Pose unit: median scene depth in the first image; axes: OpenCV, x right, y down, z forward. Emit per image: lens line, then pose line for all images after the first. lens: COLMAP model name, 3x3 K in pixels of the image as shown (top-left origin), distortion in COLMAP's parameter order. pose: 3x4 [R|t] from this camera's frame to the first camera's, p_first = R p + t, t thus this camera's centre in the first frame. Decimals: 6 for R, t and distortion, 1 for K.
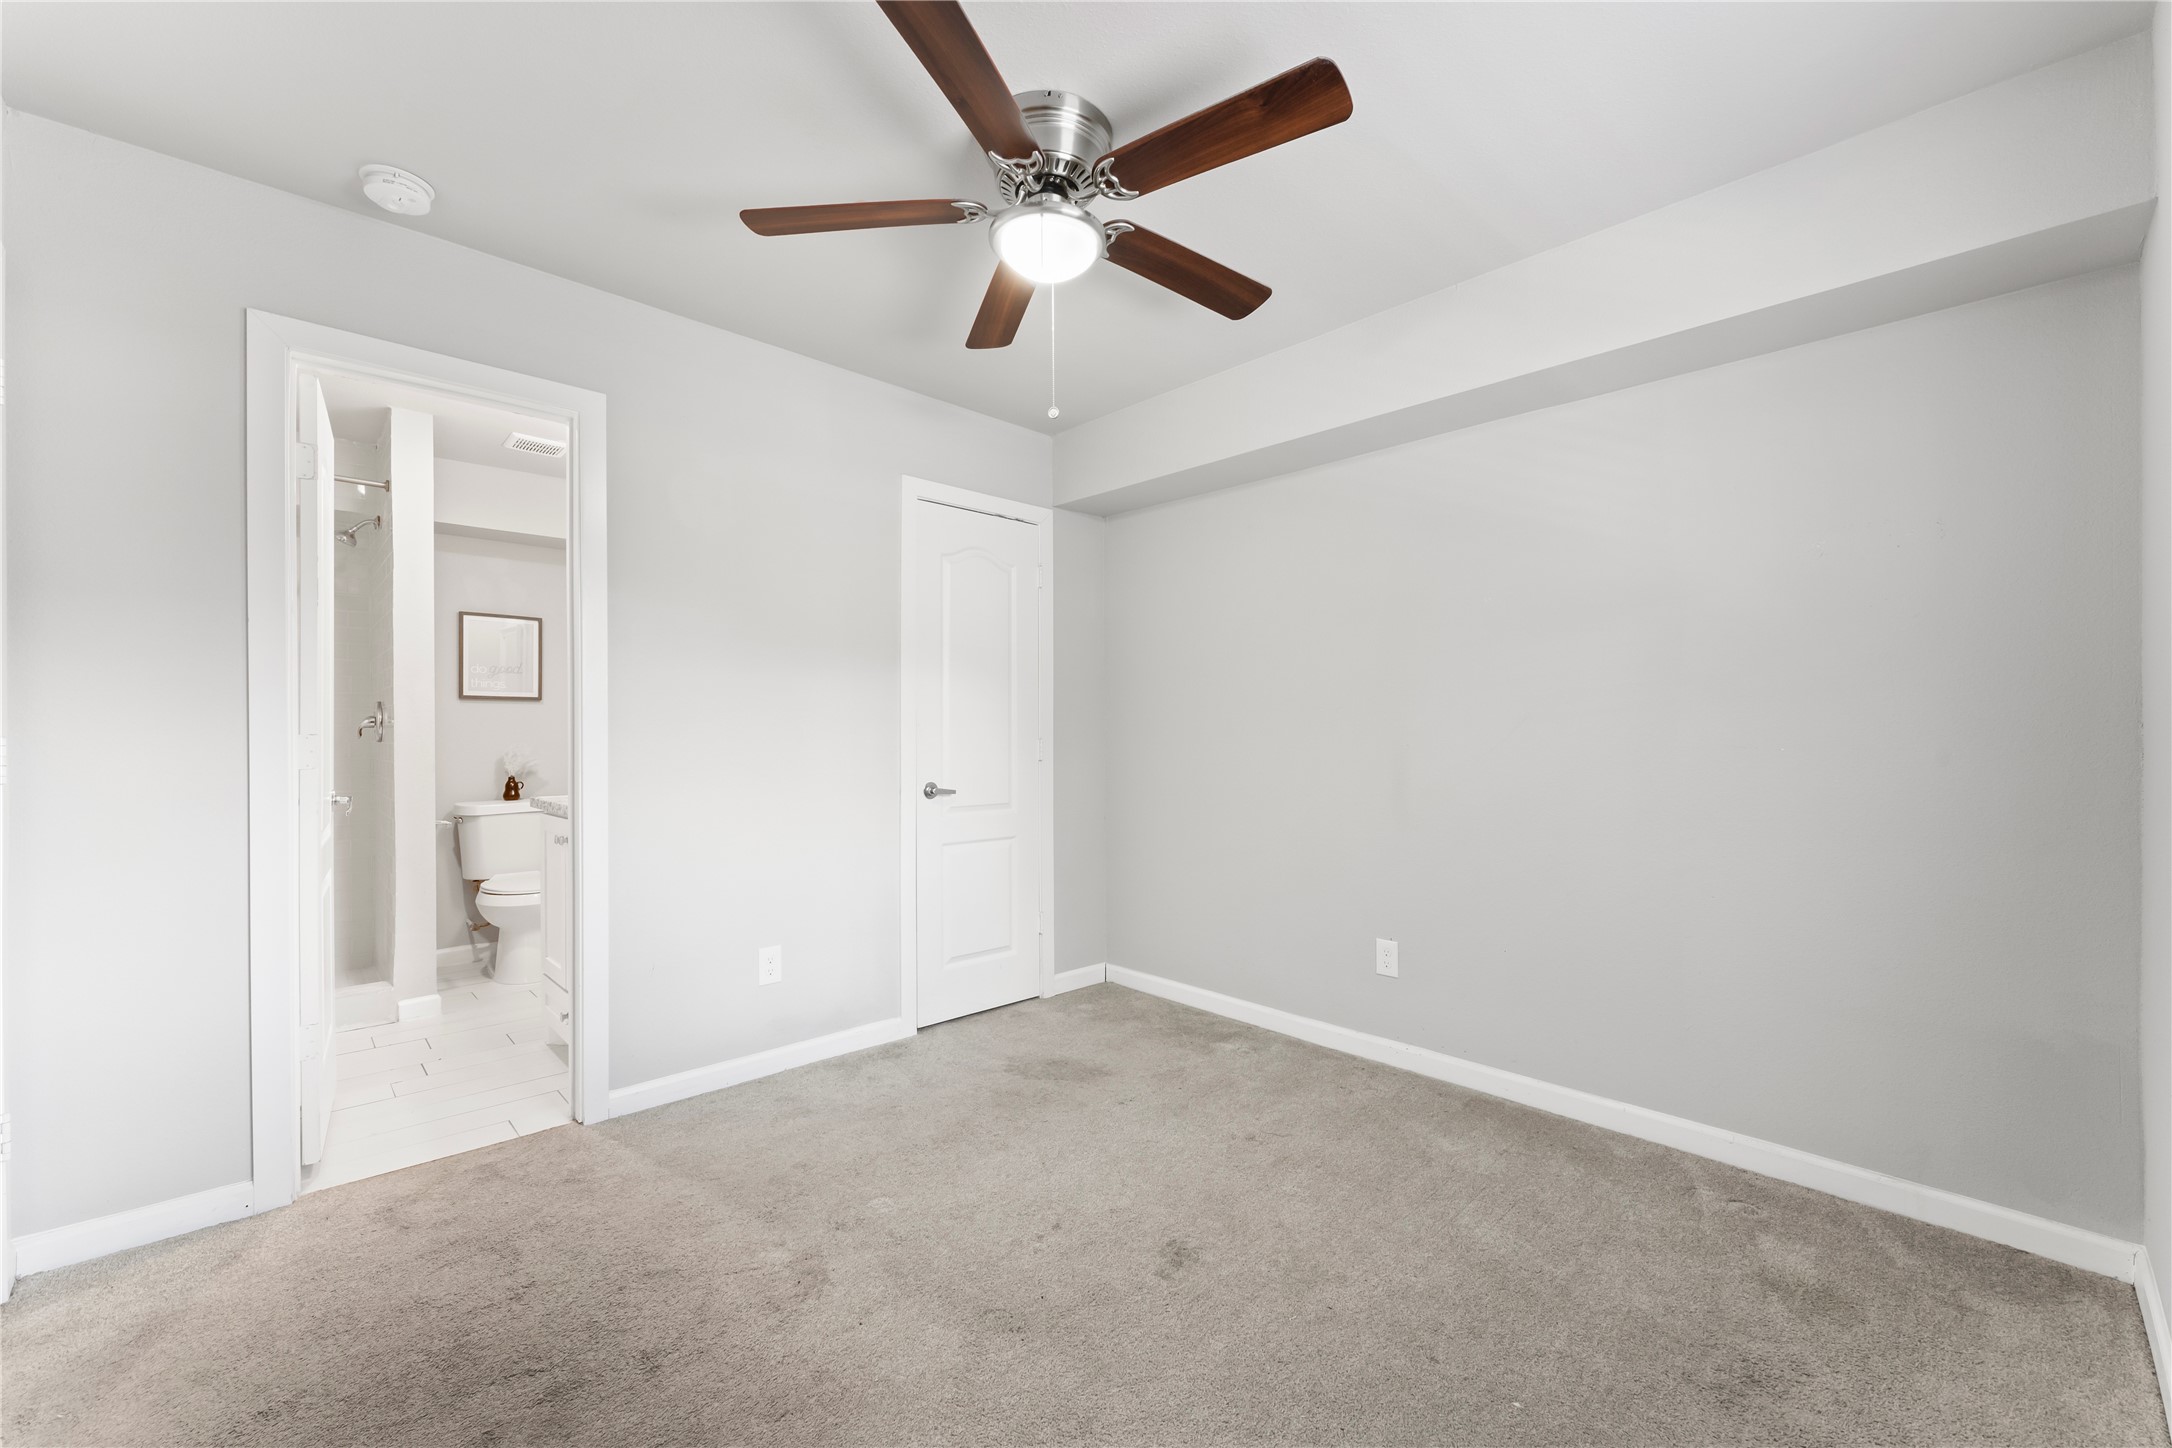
lens RADIAL K [[863.5, 0, 1078.2], [0, 863.5, 728.3], [0, 0, 1]] dist [0.003047, 0.000096]
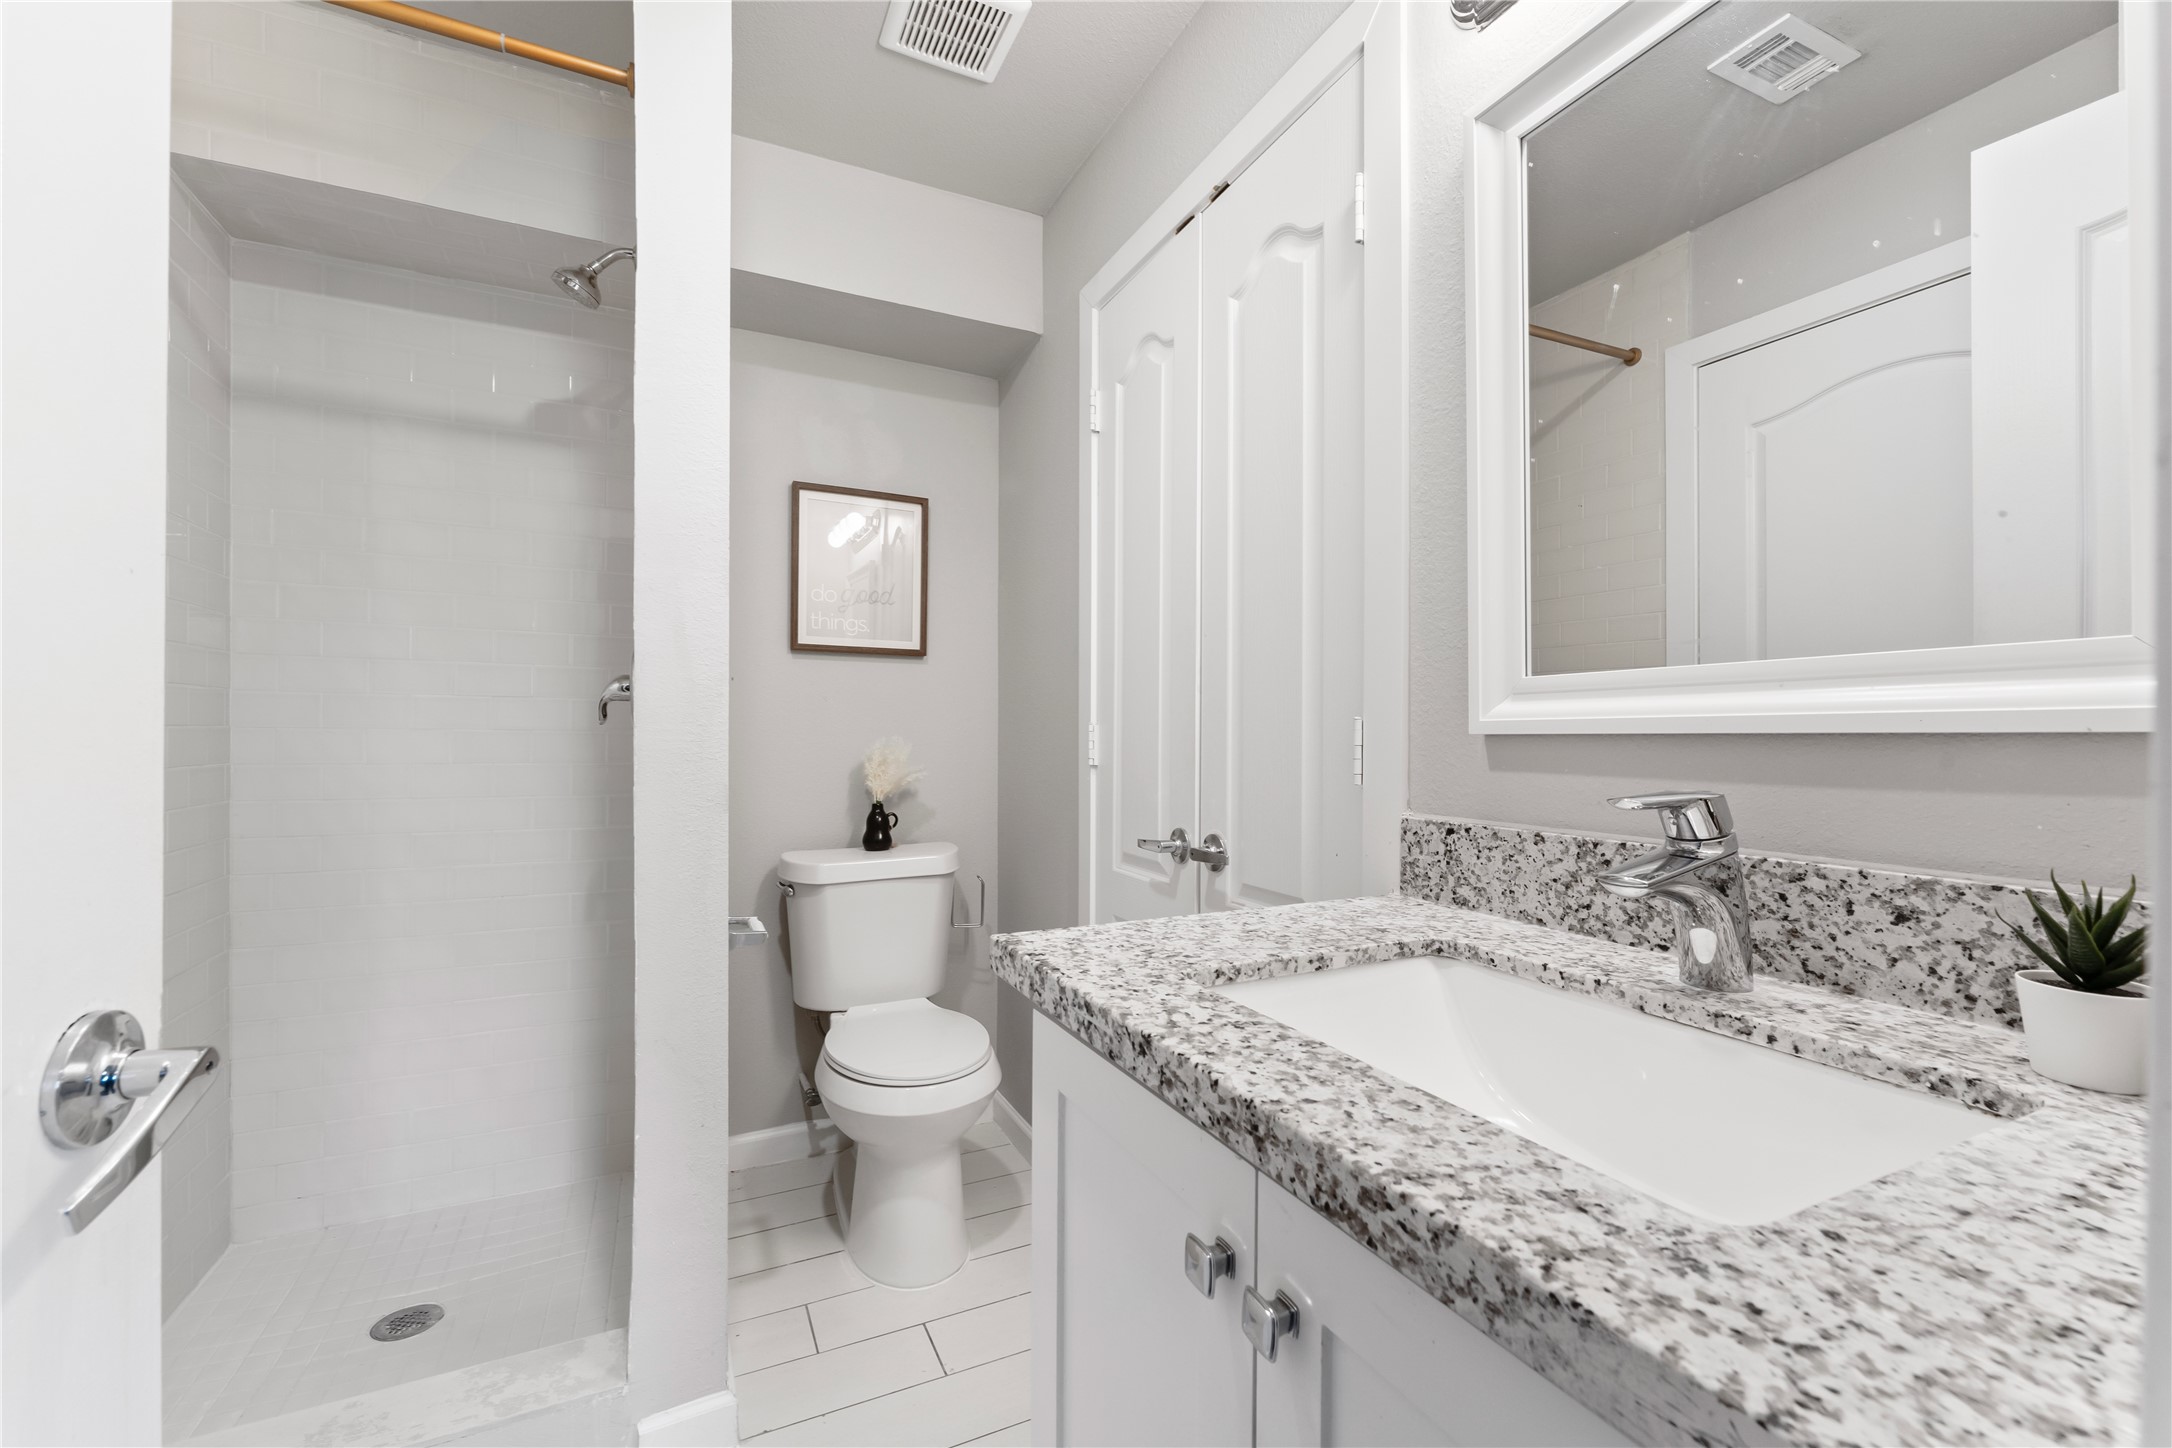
lens RADIAL K [[863.5, 0, 1084.0], [0, 863.5, 723.0], [0, 0, 1]] dist [0.003047, 0.000096]
pose [[0.954662, 0.006591, -0.297618, -0.391118], [-0.007984, 0.999962, -0.003465, 0.010014], [0.297584, 0.005684, 0.954679, 0.554620]]
